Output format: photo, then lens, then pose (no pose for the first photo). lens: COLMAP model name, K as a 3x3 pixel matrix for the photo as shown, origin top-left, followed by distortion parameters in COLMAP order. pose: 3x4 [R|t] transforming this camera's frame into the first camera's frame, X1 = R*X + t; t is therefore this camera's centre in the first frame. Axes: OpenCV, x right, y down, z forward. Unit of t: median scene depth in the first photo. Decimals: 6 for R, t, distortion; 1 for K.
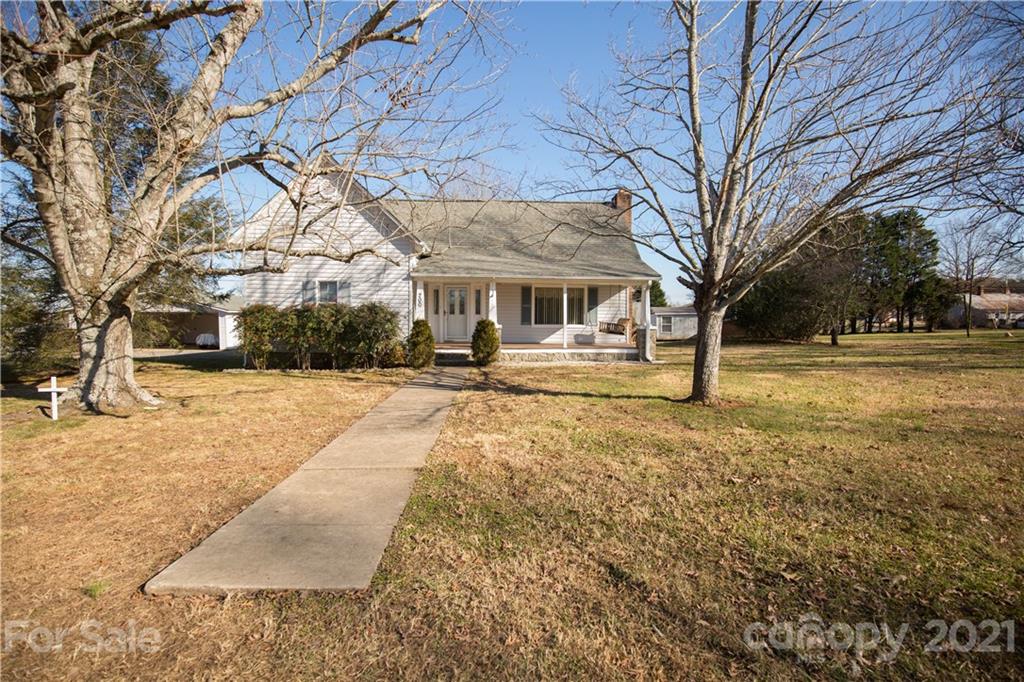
lens RADIAL K [[470.7, 0, 514.8], [0, 470.7, 341.9], [0, 0, 1]] dist [-0.003449, -0.000335]
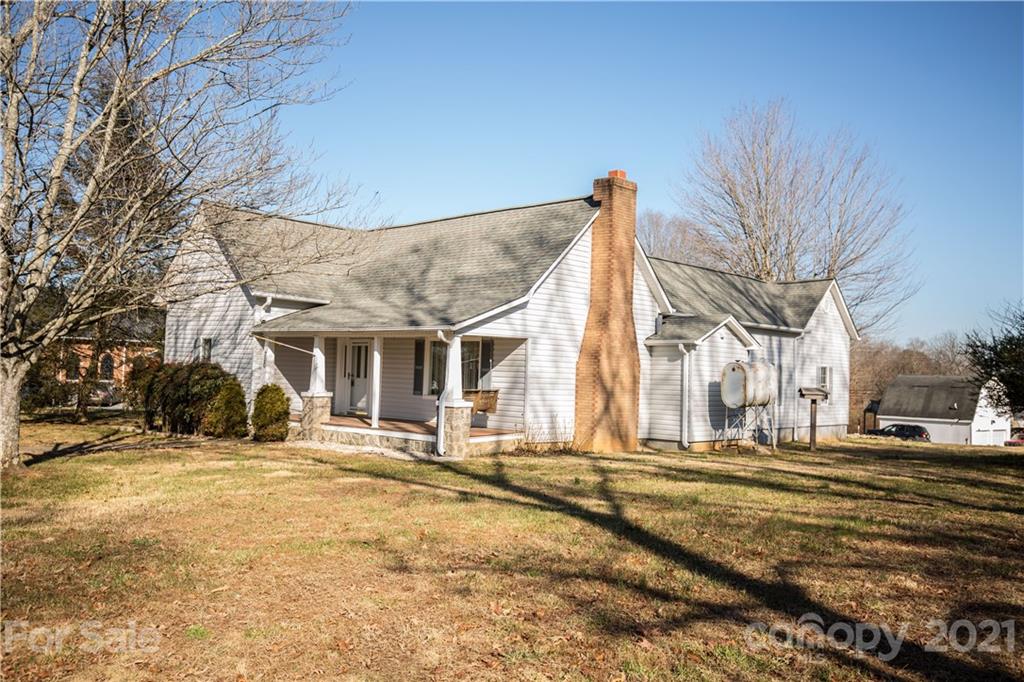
lens RADIAL K [[880.9, 0, 511.7], [0, 880.9, 340.9], [0, 0, 1]] dist [0.003329, 0.000613]
pose [[0.705833, -0.011861, -0.708279, 1.203786], [-0.059915, 0.995277, -0.076375, -0.028806], [0.705840, 0.096344, 0.701789, 0.211082]]
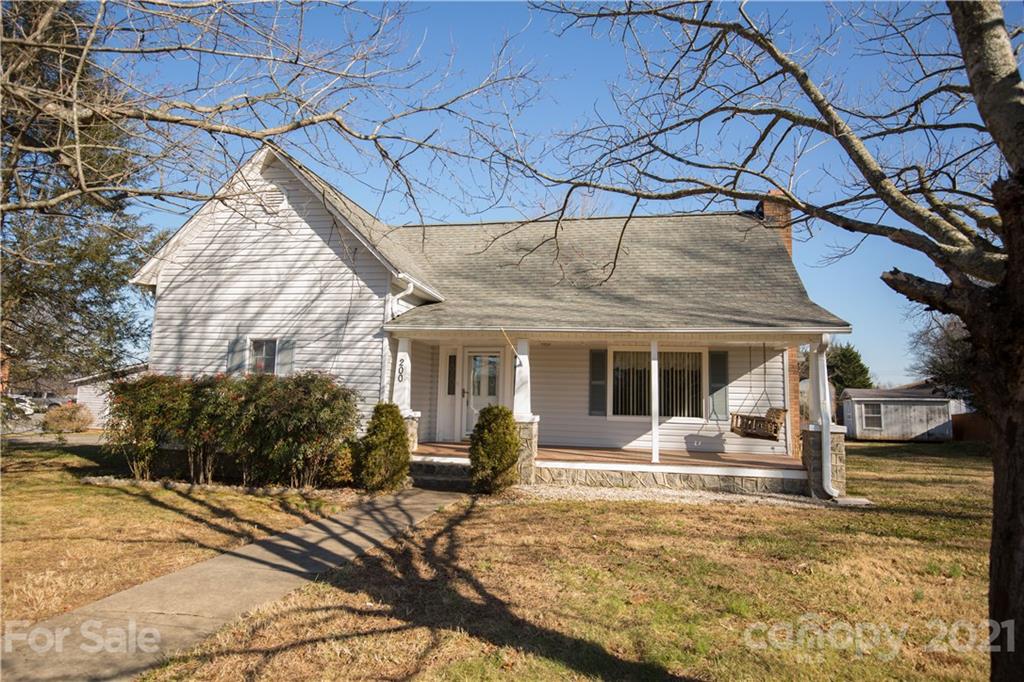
lens RADIAL K [[588.7, 0, 511.3], [0, 588.7, 340.6], [0, 0, 1]] dist [-0.017100, 0.000496]
pose [[0.971110, -0.005951, -0.238559, 0.108573], [-0.029872, 0.988794, -0.146266, -0.021777], [0.236756, 0.149167, 0.960050, 0.316635]]
